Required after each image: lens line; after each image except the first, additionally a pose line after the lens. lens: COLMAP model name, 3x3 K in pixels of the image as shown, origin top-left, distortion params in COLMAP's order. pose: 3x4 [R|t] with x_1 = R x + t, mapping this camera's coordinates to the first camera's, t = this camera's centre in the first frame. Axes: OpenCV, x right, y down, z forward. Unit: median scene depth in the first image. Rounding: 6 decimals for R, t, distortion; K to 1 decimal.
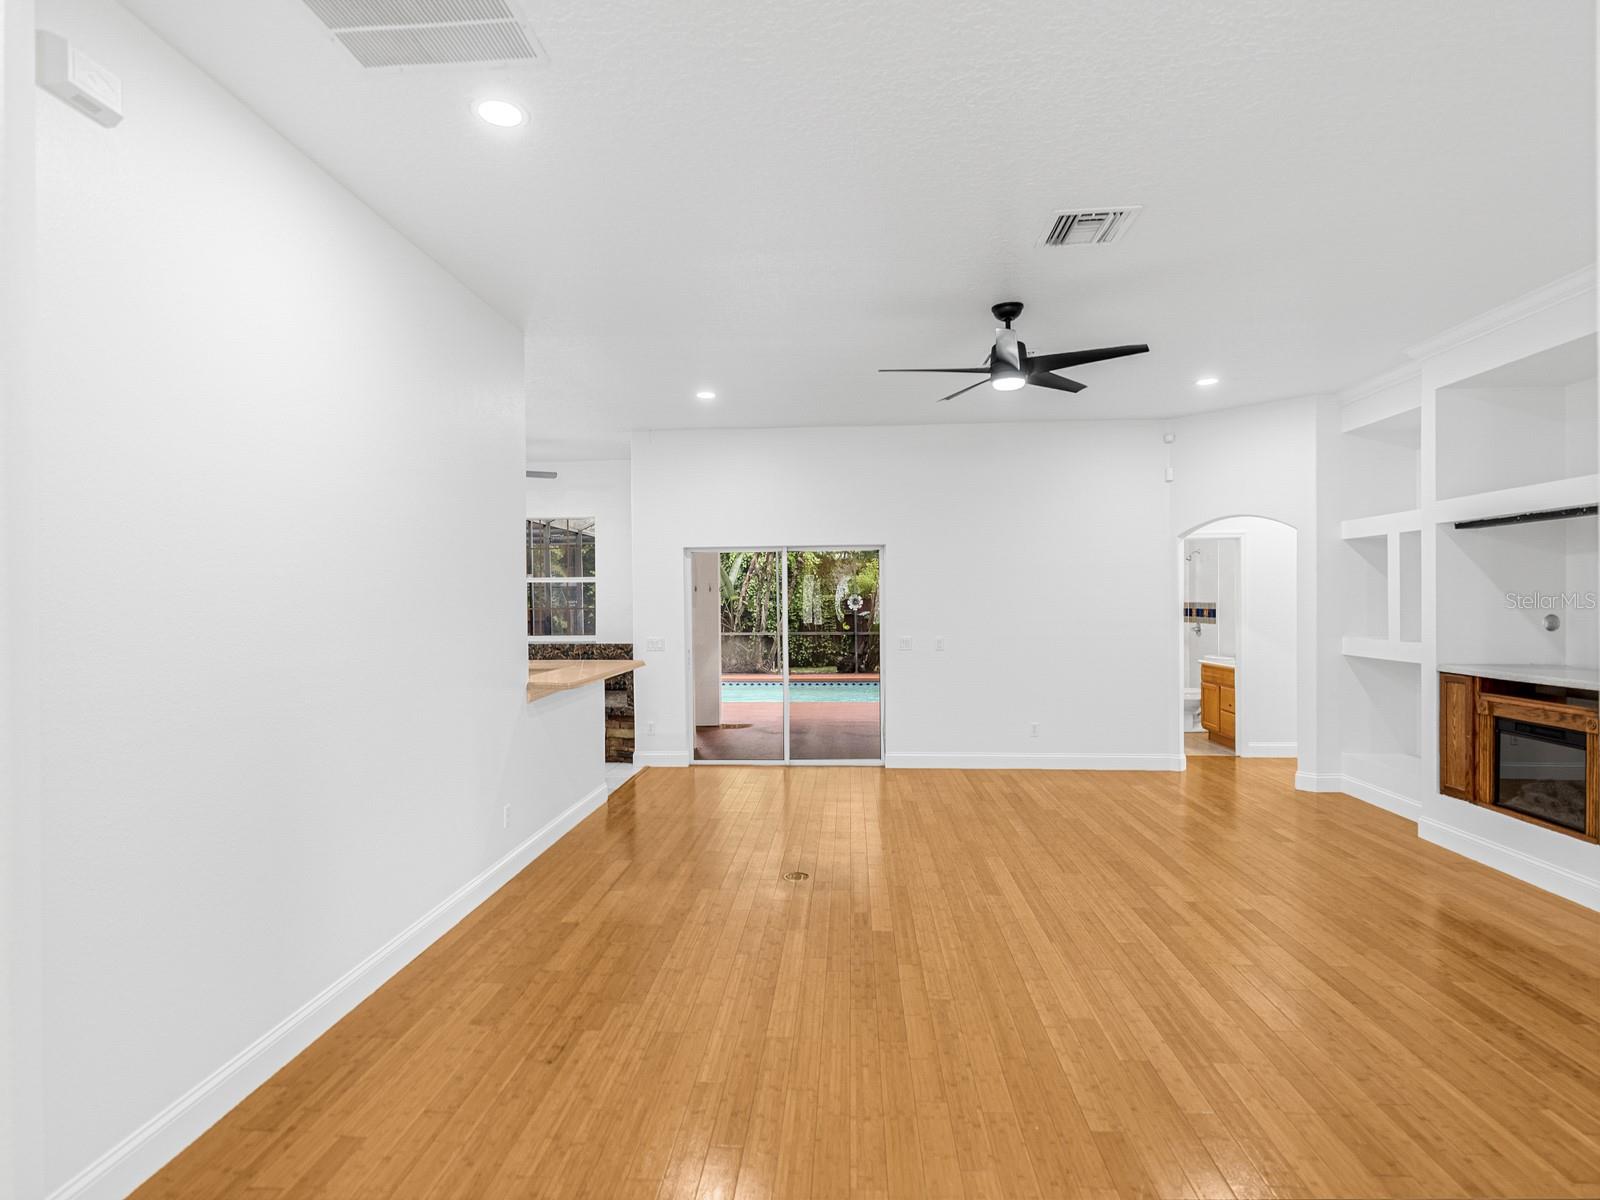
lens RADIAL K [[825.7, 0, 798.6], [0, 825.7, 610.4], [0, 0, 1]] dist [0.000766, 0.001560]
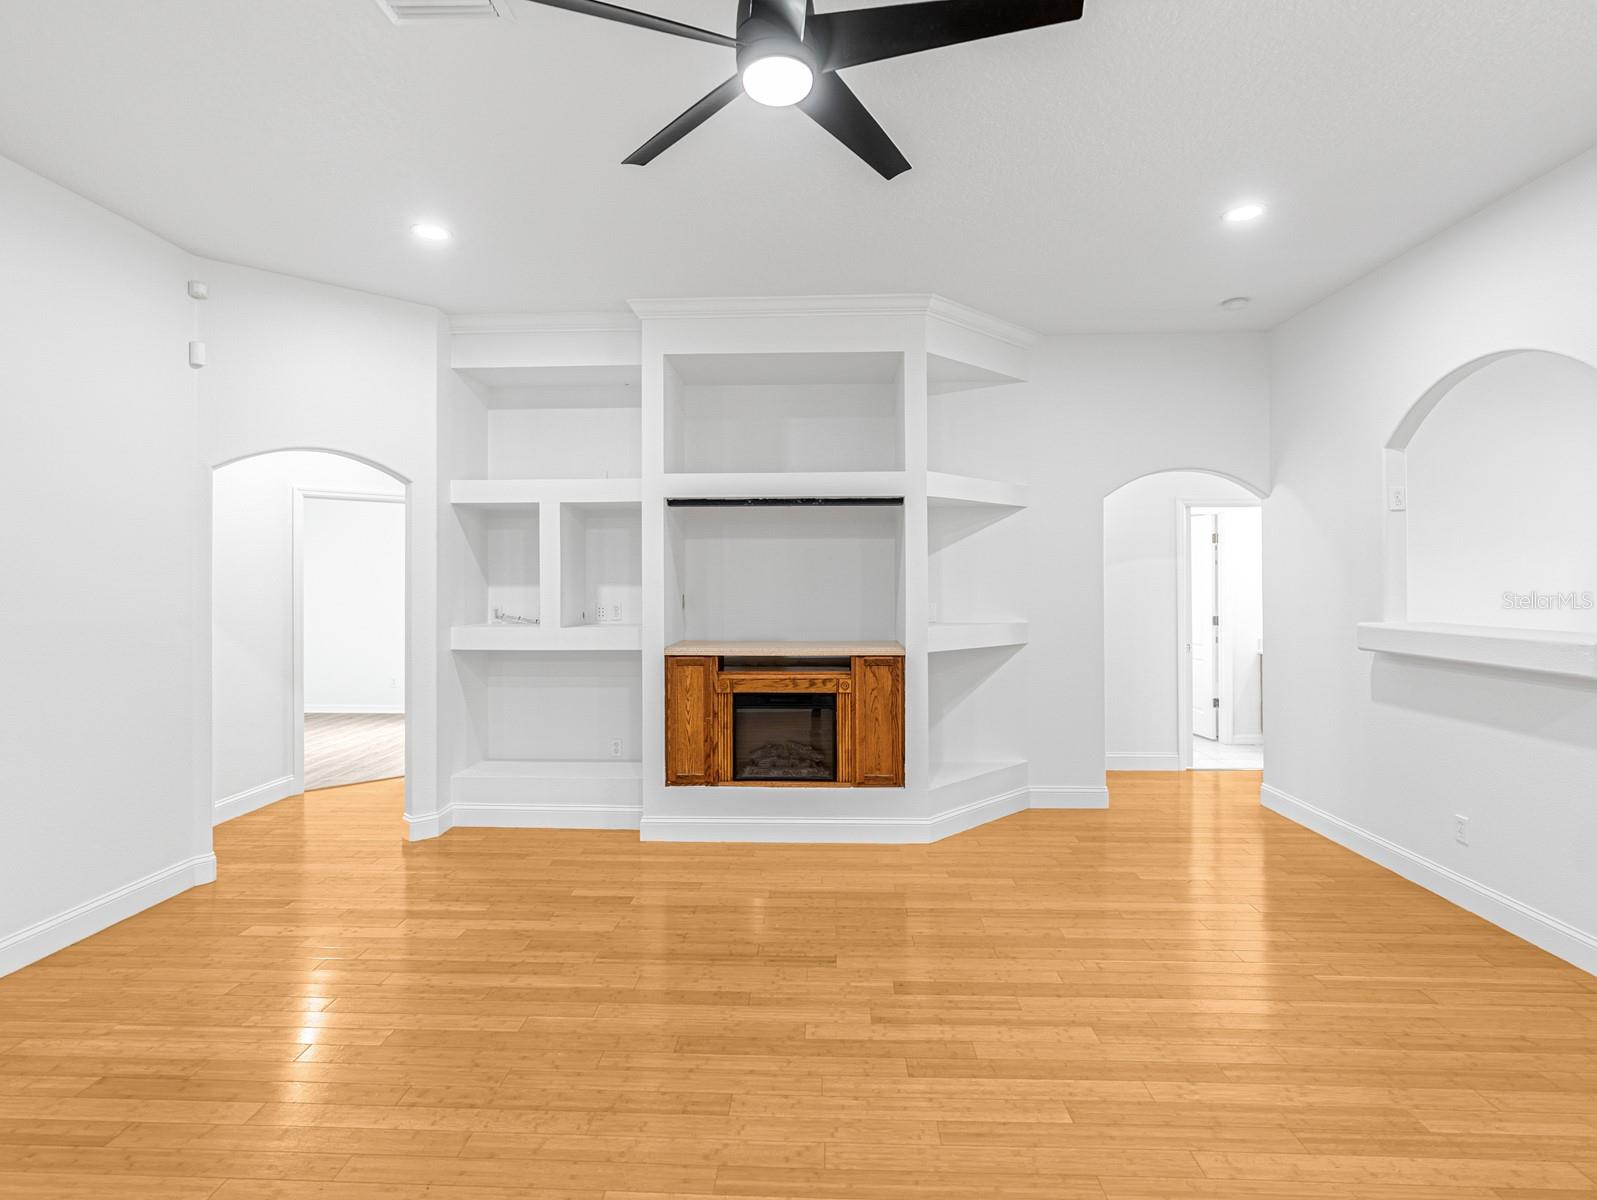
lens RADIAL K [[824.8, 0, 788.2], [0, 824.8, 581.9], [0, 0, 1]] dist [-0.002932, 0.000872]
pose [[-0.020746, 0.007697, 0.999755, -0.165520], [0.014967, 0.999861, -0.007387, -0.000540], [-0.999673, 0.014810, -0.020859, 0.890144]]
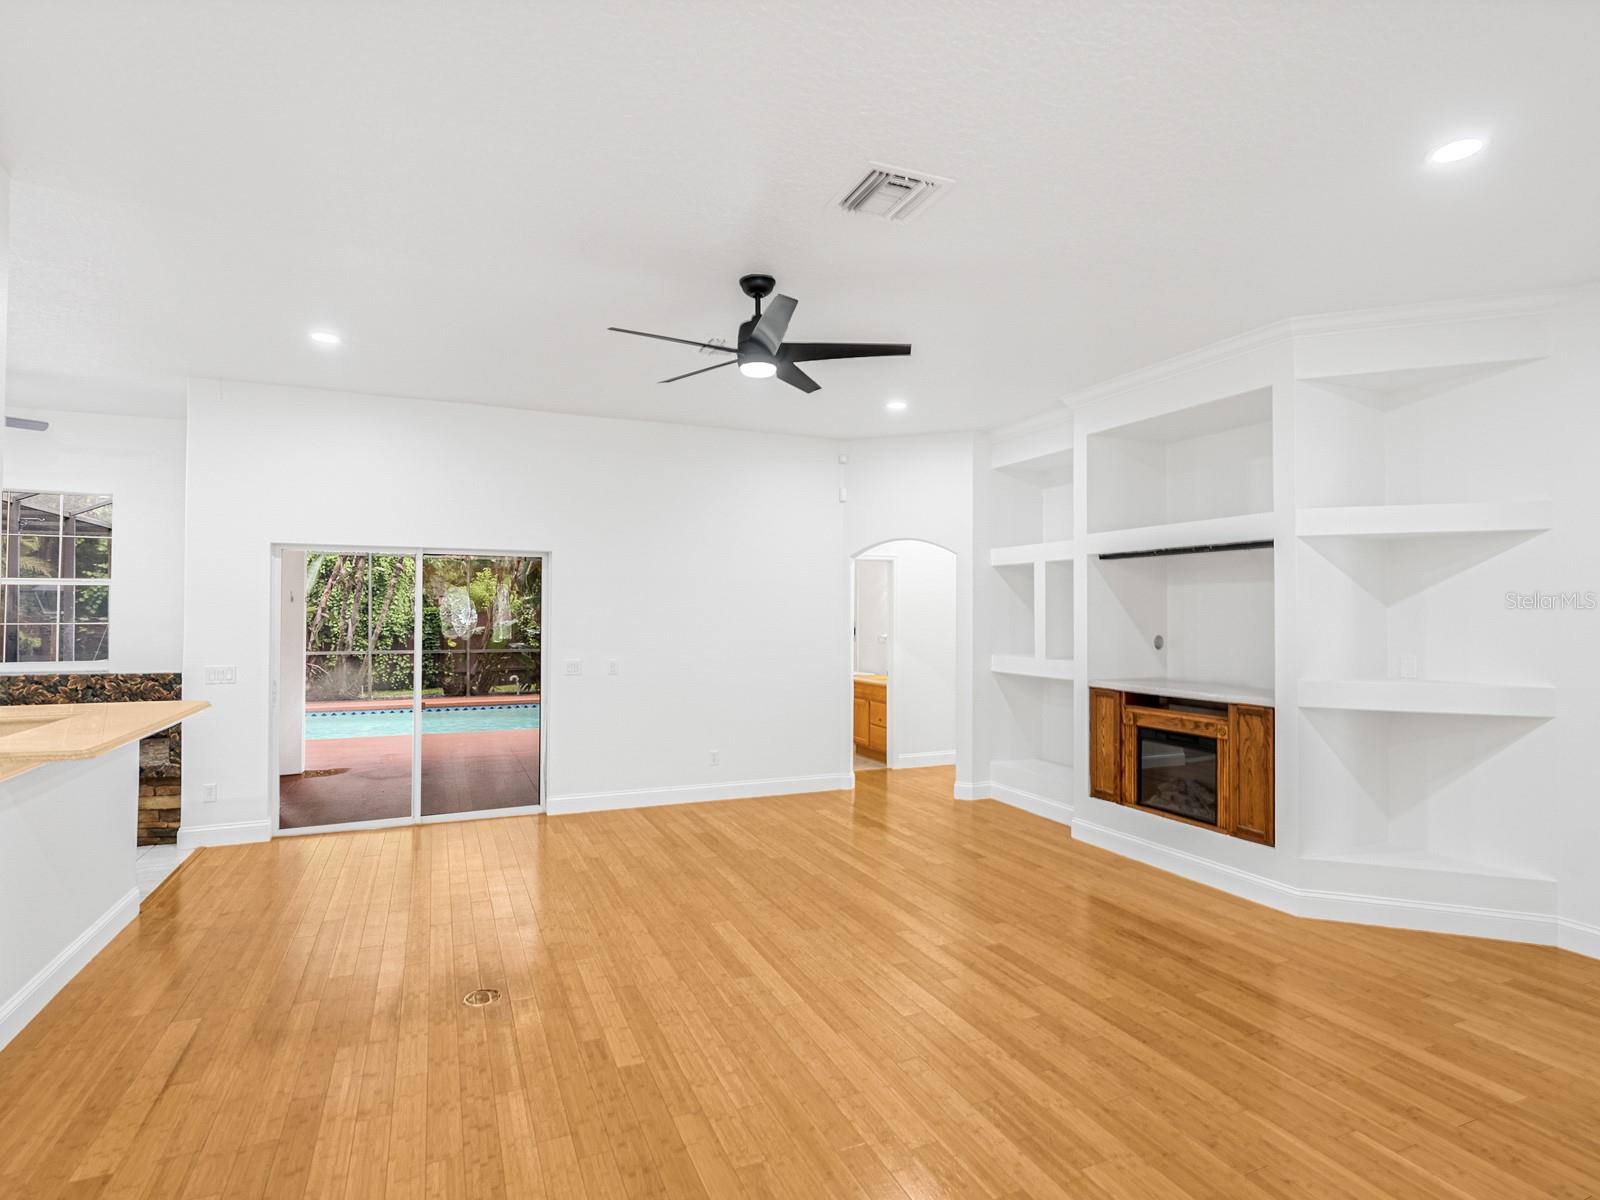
lens RADIAL K [[819.1, 0, 800.0], [0, 819.1, 600.0], [0, 0, 1]] dist [-0.005178, 0.002187]
pose [[0.886363, 0.018920, 0.462605, -0.085646], [-0.005059, 0.999501, -0.031185, -0.006855], [-0.462964, 0.025301, 0.886016, 0.201346]]
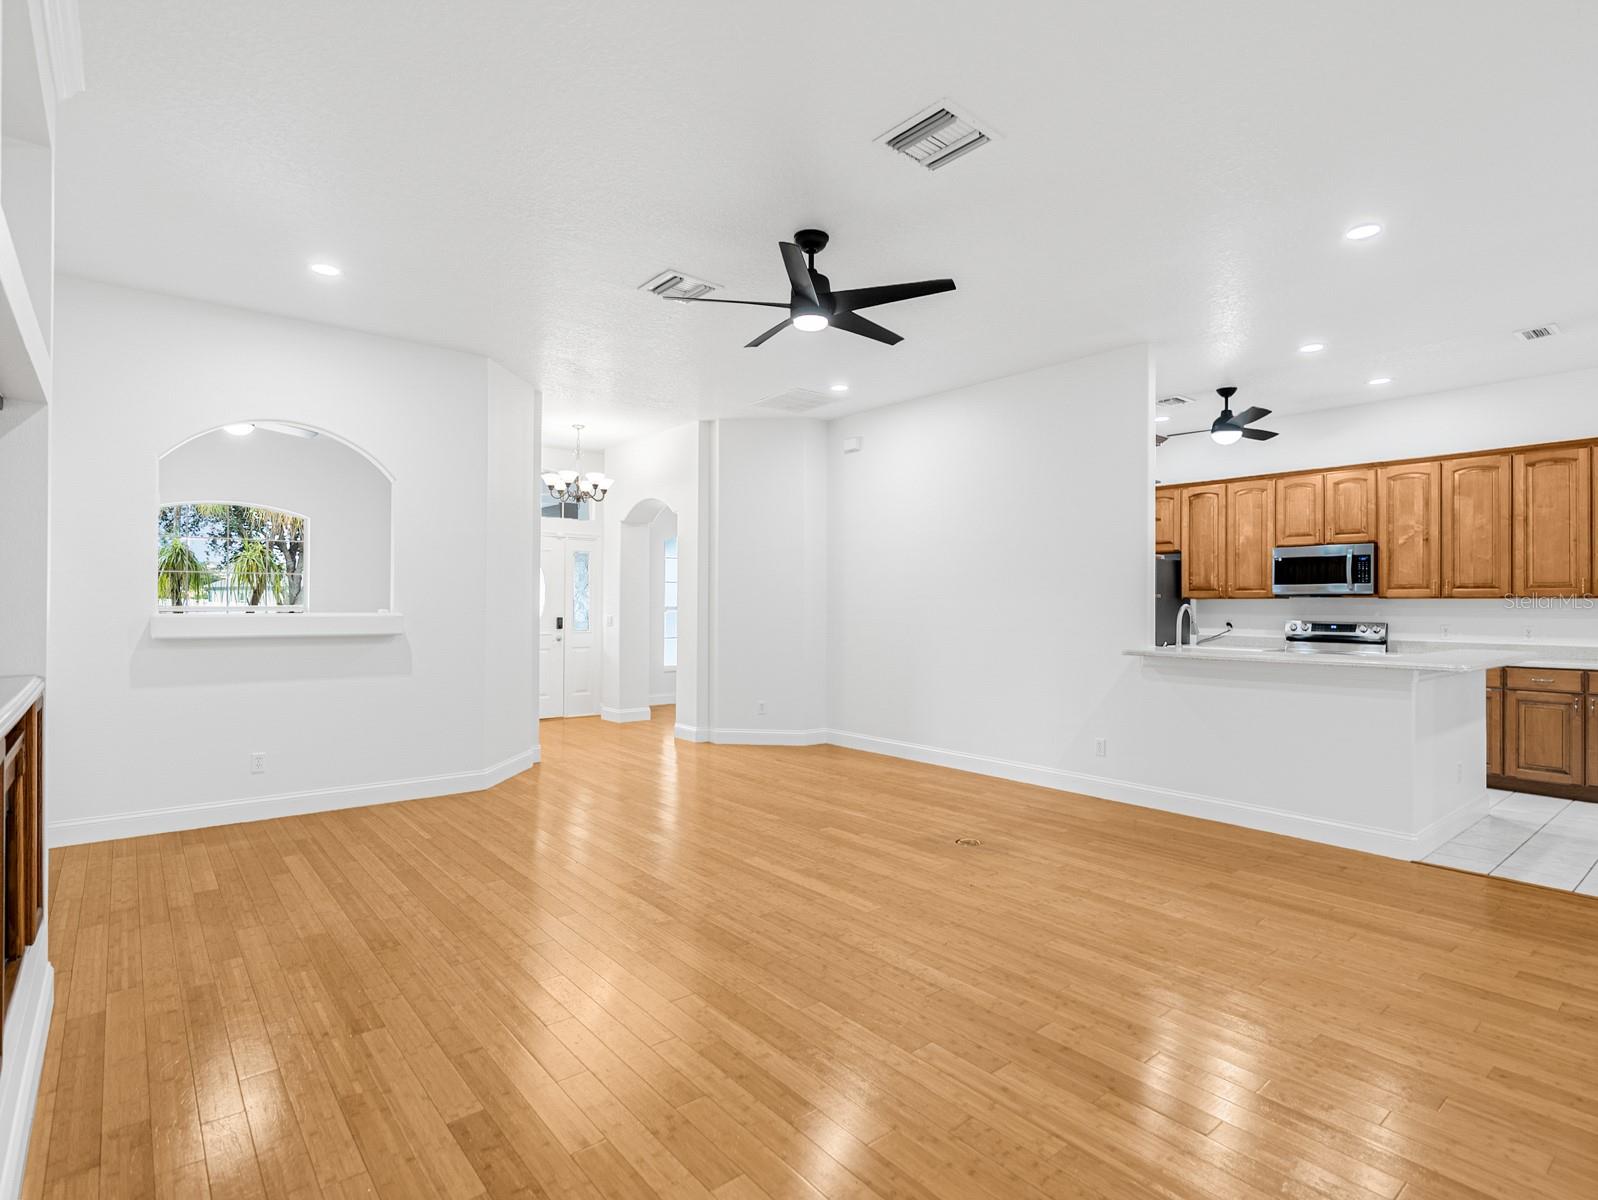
lens RADIAL K [[818.1, 0, 799.0], [0, 818.1, 600.0], [0, 0, 1]] dist [-0.005178, 0.002187]
pose [[-0.728392, 0.000100, -0.685160, 0.771376], [-0.008138, 0.999928, 0.008797, 0.012374], [0.685112, 0.011984, -0.728339, 1.450475]]
